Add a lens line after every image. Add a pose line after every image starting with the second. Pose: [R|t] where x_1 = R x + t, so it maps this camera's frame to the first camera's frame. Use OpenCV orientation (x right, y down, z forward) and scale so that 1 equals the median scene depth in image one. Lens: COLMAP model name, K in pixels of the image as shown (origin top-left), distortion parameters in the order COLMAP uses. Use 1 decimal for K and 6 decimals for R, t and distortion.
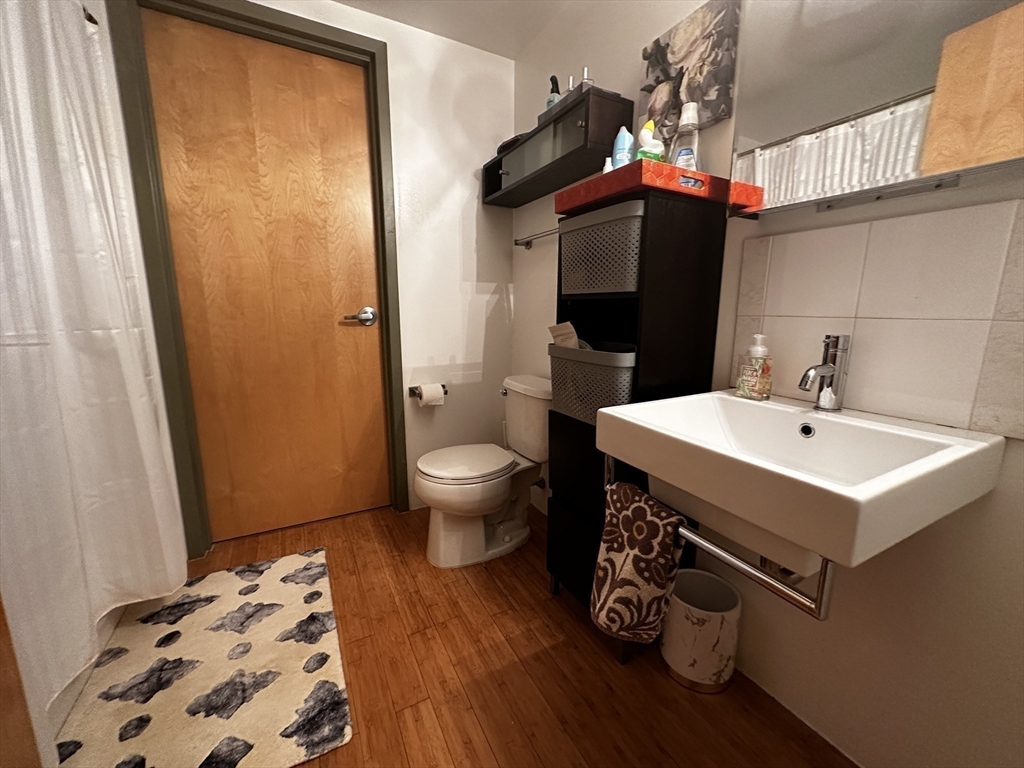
lens RADIAL K [[409.3, 0, 512.0], [0, 409.3, 384.0], [0, 0, 1]] dist [0.000219, 0.000026]
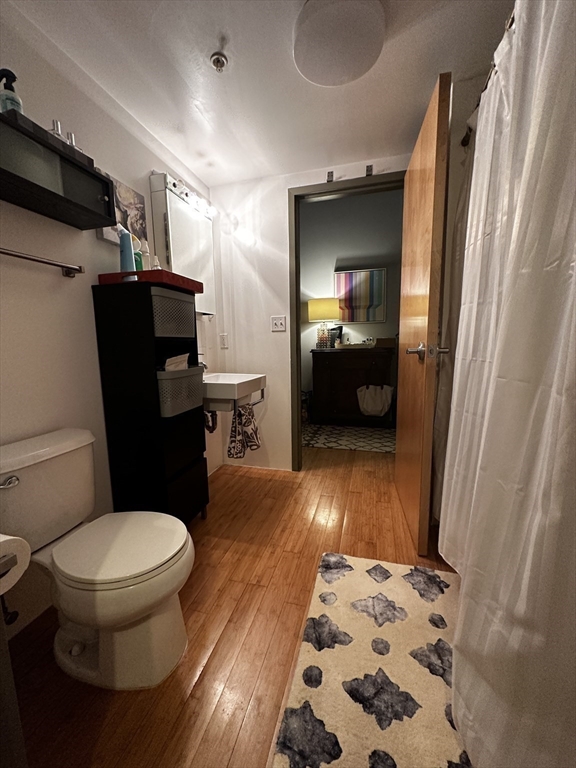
lens RADIAL K [[307.0, 0, 288.0], [0, 307.0, 384.0], [0, 0, 1]] dist [0.000219, 0.000026]
pose [[-0.723869, -0.085596, 0.684607, -1.064368], [0.136228, 0.955007, 0.263444, -0.314068], [-0.676355, 0.283962, -0.679640, 1.647588]]
